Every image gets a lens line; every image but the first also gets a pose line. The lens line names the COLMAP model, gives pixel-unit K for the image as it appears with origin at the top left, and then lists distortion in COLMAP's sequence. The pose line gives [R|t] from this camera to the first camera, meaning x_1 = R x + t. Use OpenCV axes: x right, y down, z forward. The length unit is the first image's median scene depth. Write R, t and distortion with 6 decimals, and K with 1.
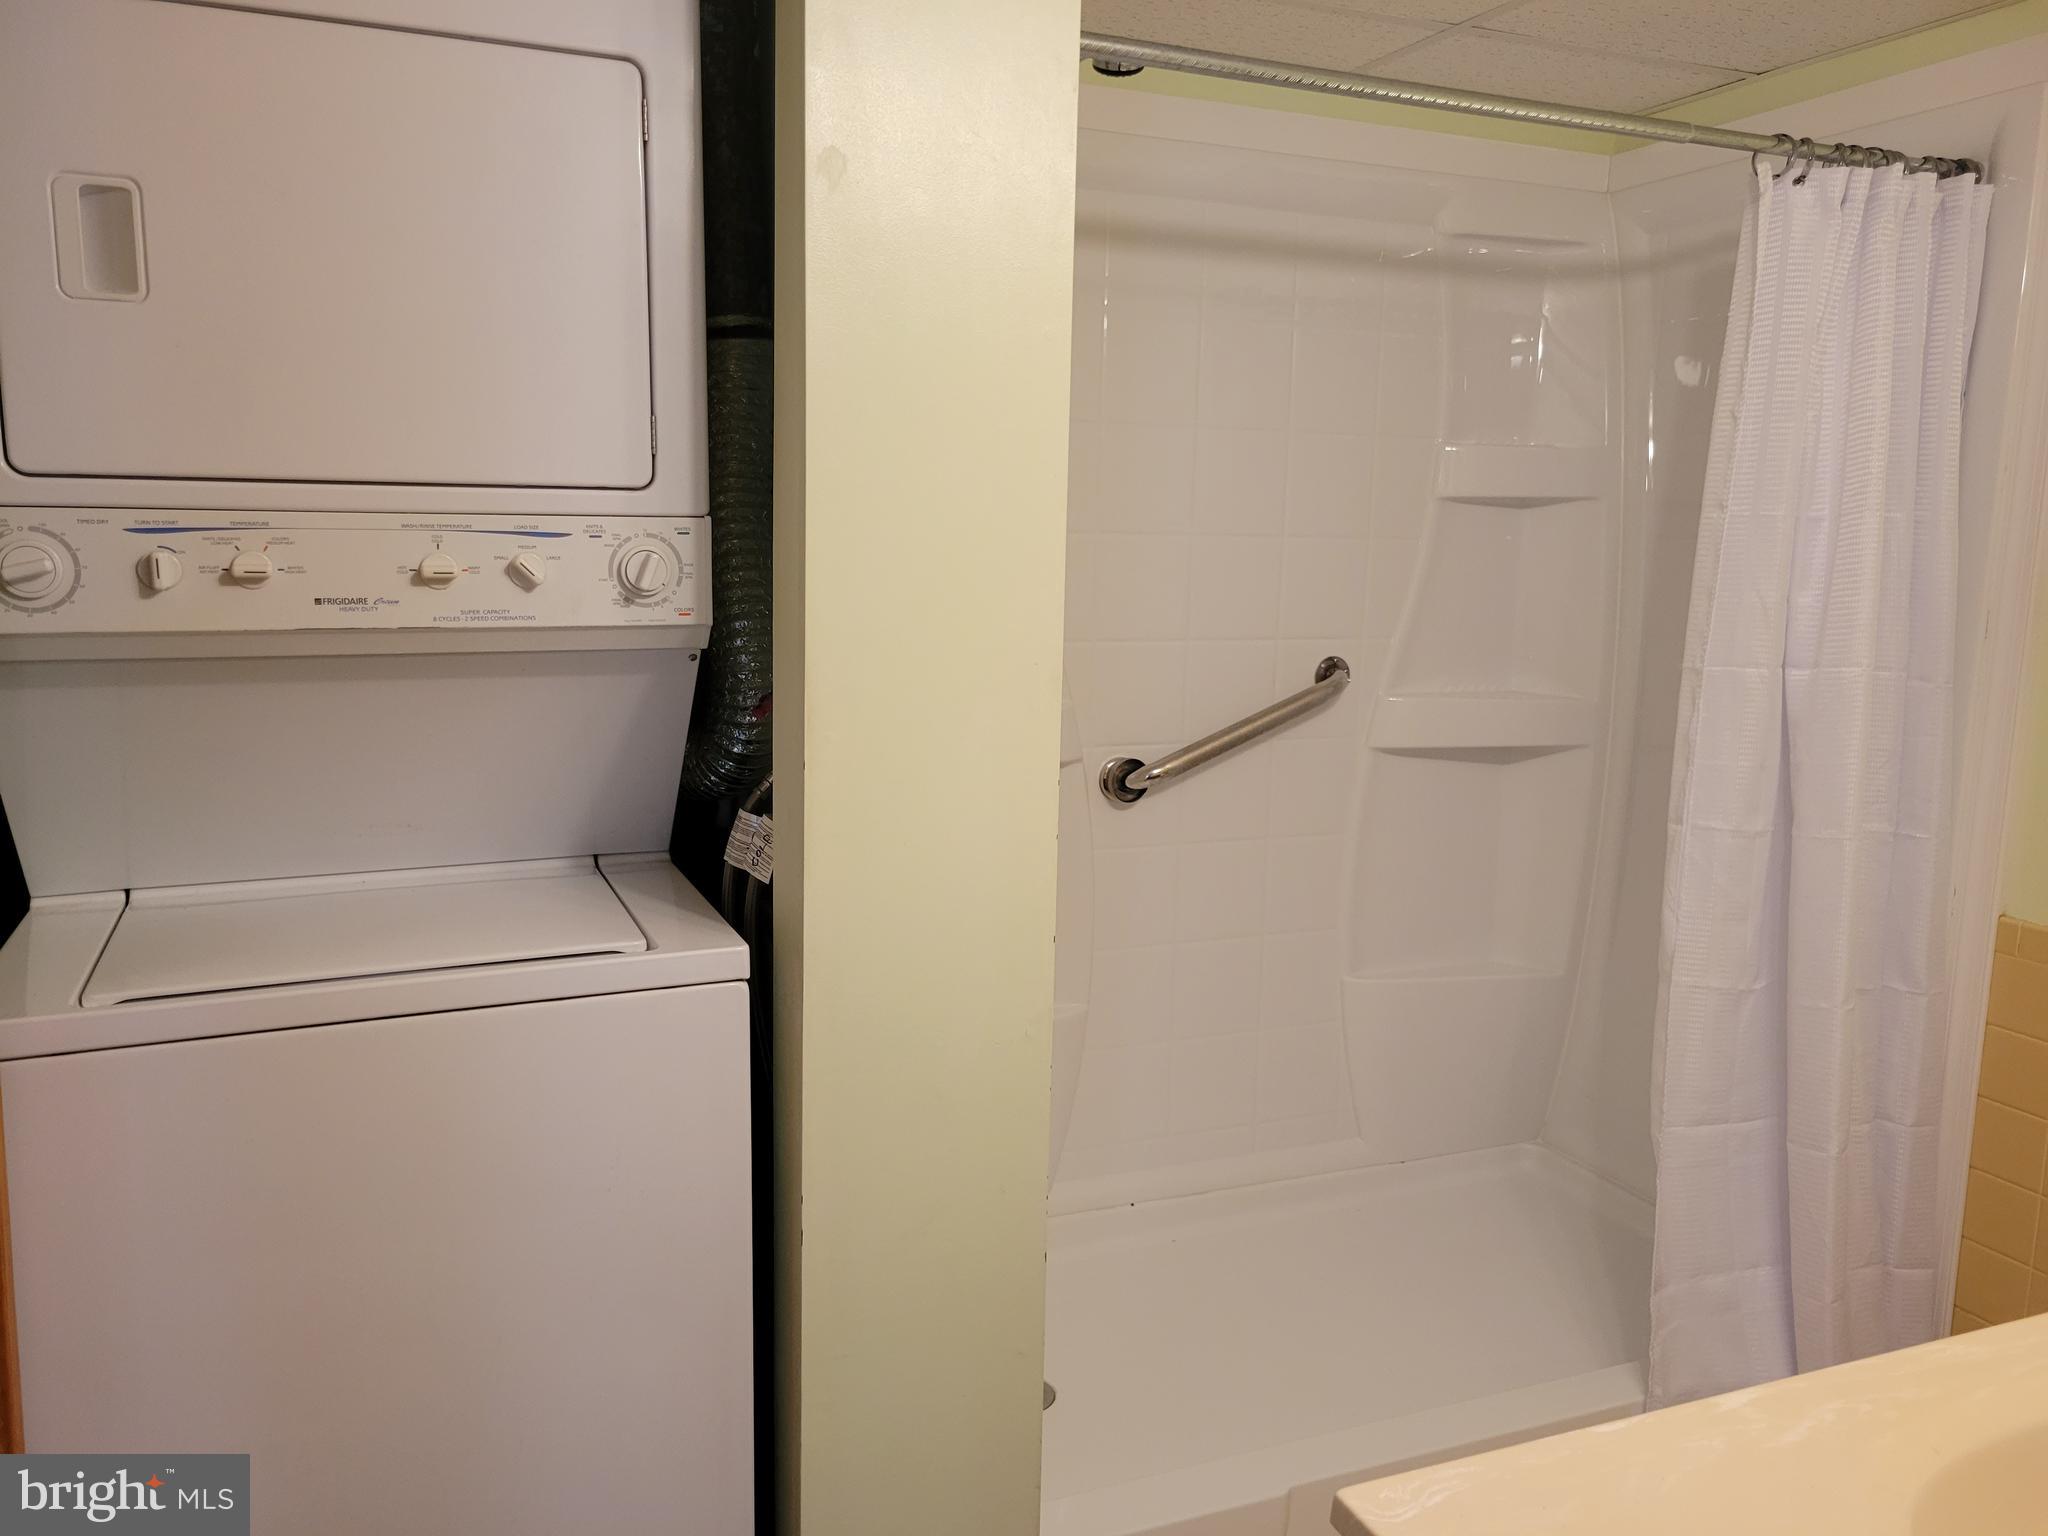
lens RADIAL K [[1553.1, 0, 997.1], [0, 1553.1, 765.6], [0, 0, 1]] dist [0.039526, -0.003595]
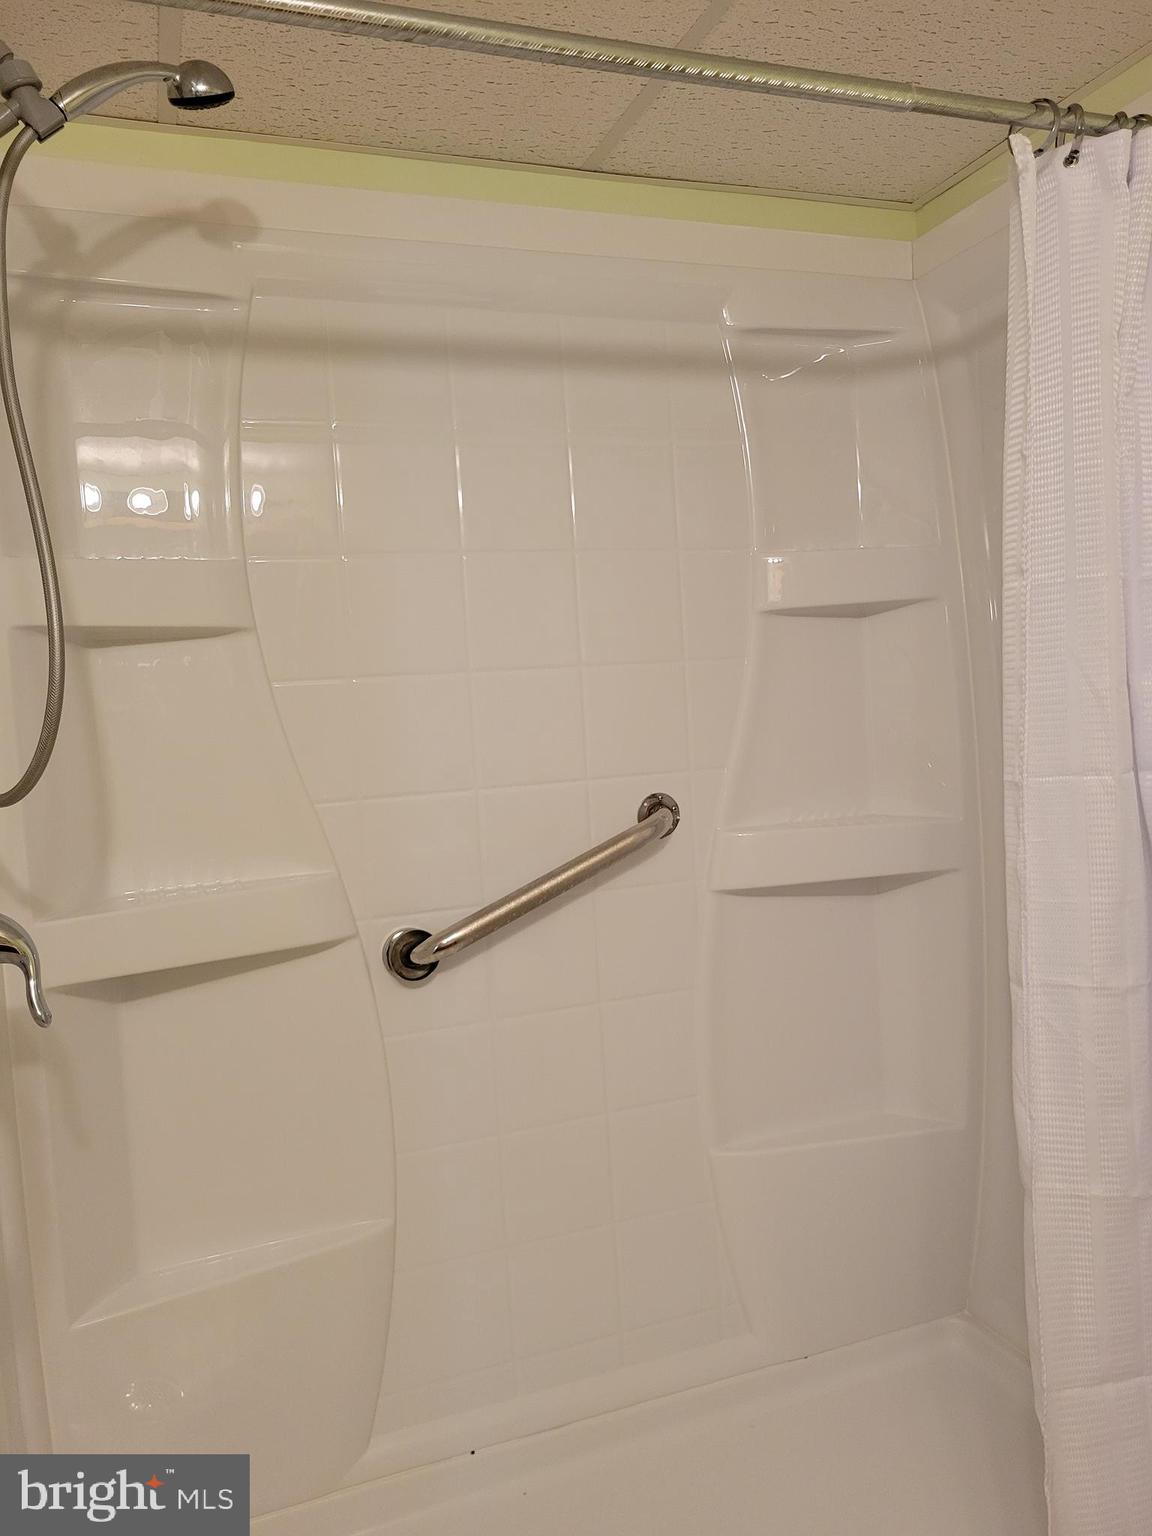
lens RADIAL K [[1166.4, 0, 576.0], [0, 1166.4, 768.0], [0, 0, 1]] dist [0.026697, -0.003684]
pose [[0.995793, -0.078857, -0.046663, 0.213705], [0.074072, 0.992559, -0.096644, -0.024229], [0.053937, 0.092781, 0.994225, 0.344588]]
